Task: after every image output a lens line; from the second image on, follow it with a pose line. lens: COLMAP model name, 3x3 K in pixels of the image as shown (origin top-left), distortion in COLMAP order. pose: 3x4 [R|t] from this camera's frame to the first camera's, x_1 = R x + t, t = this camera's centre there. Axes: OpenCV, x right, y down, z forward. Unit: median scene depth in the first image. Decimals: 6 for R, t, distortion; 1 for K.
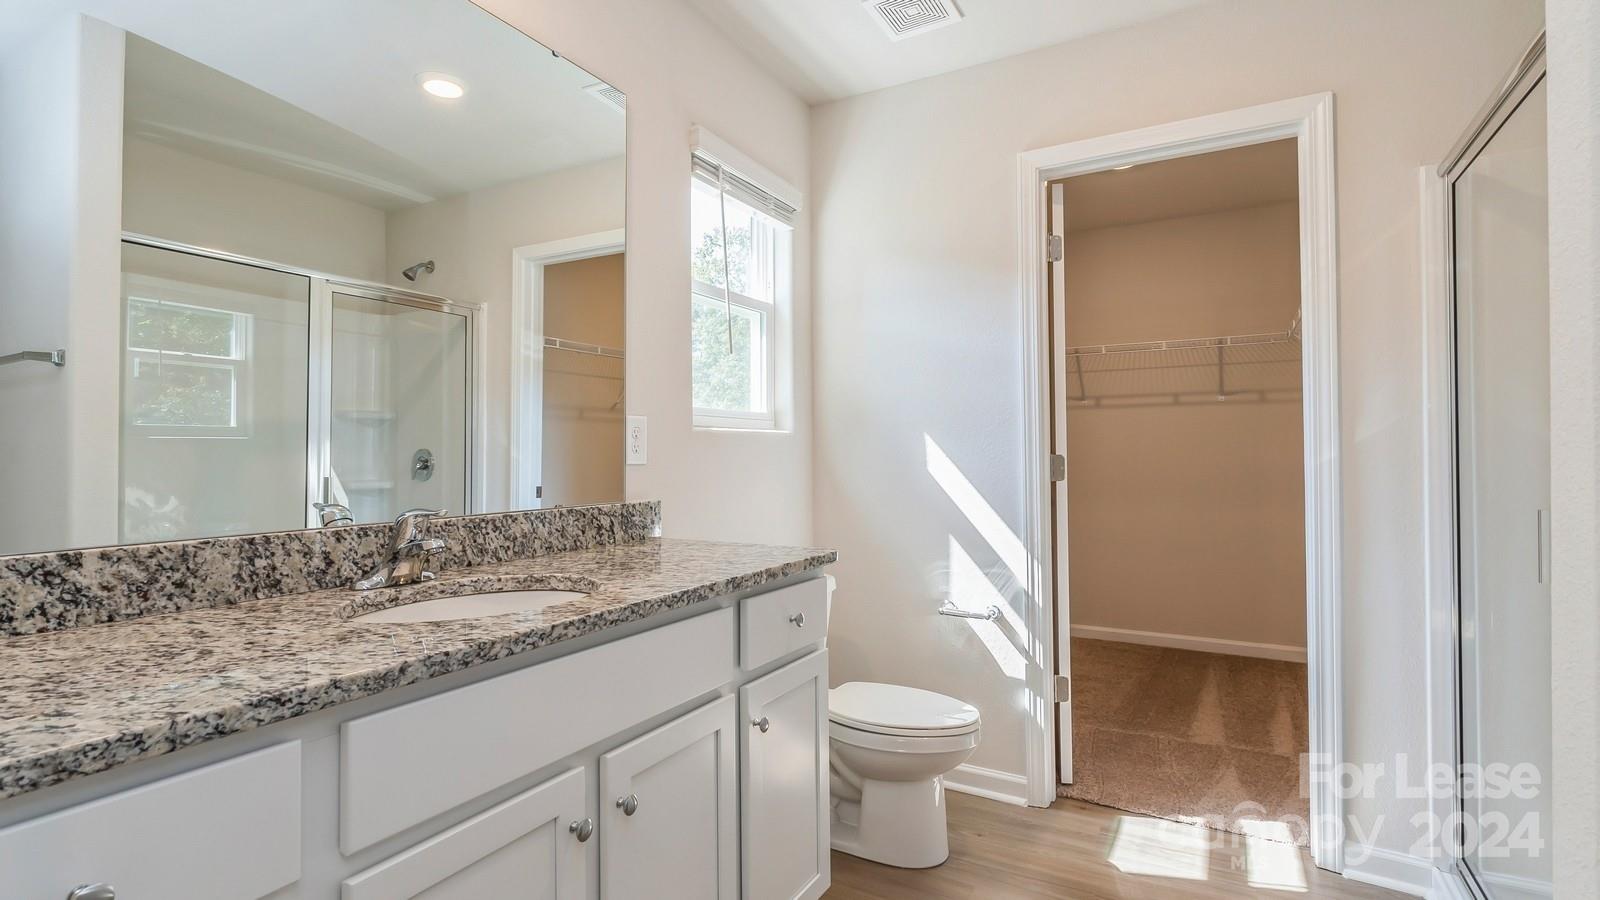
lens RADIAL K [[770.1, 0, 796.7], [0, 770.1, 452.6], [0, 0, 1]] dist [0.005439, -0.002549]
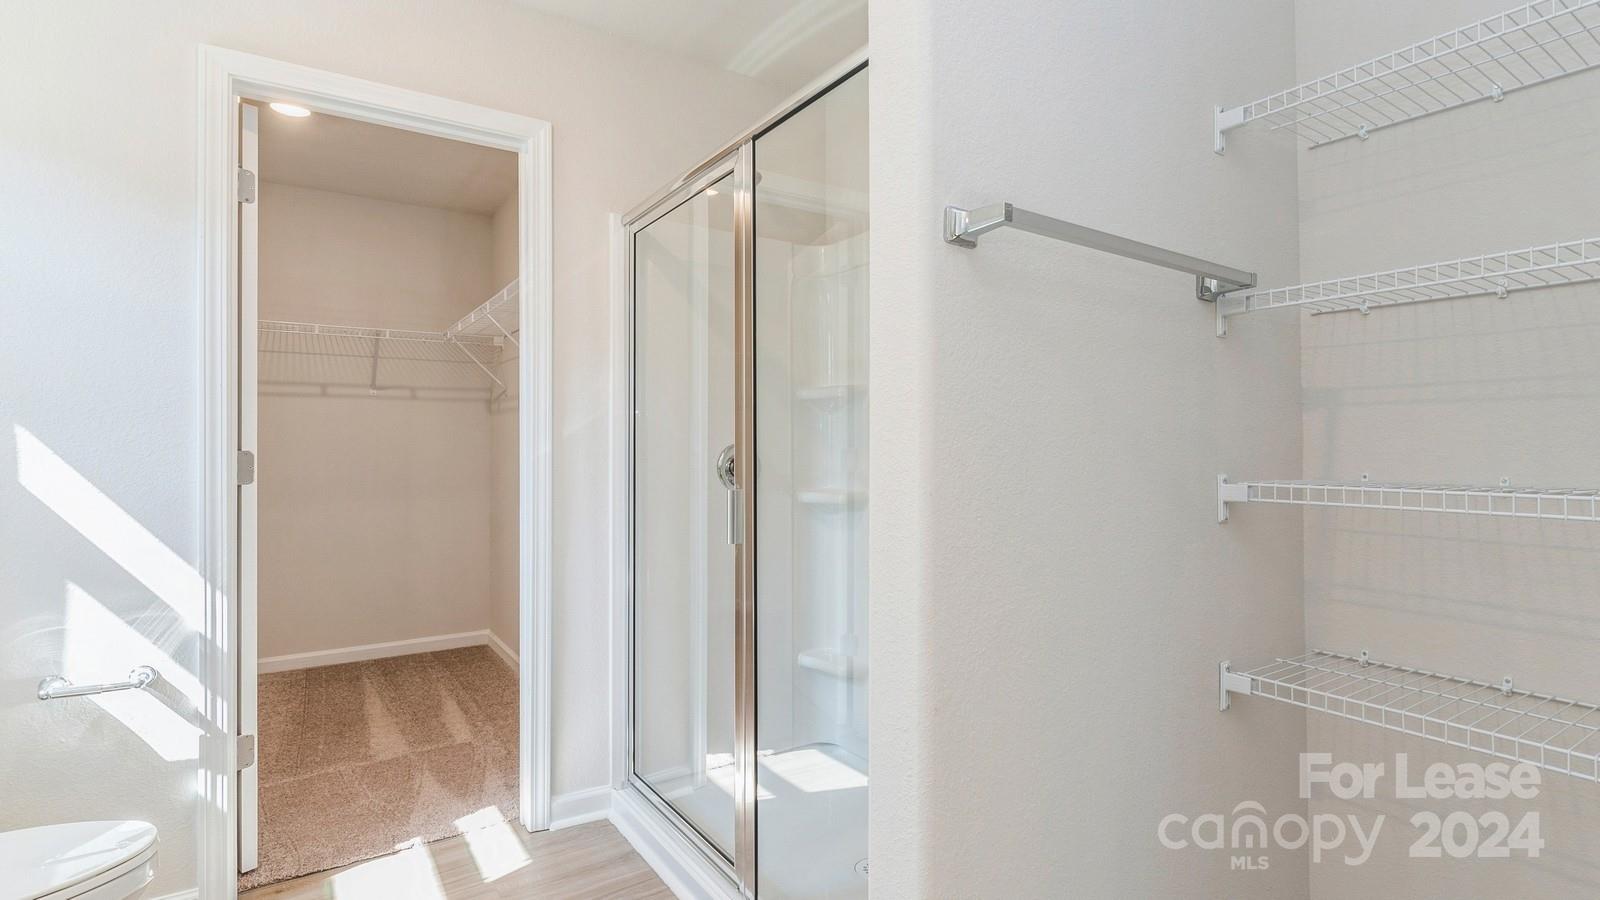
lens RADIAL K [[770.1, 0, 803.2], [0, 770.1, 438.9], [0, 0, 1]] dist [0.005439, -0.002549]
pose [[0.447385, 0.012553, 0.894253, -0.108571], [0.001113, 0.999893, -0.014592, 0.002690], [-0.894341, 0.007524, 0.447323, 0.149954]]
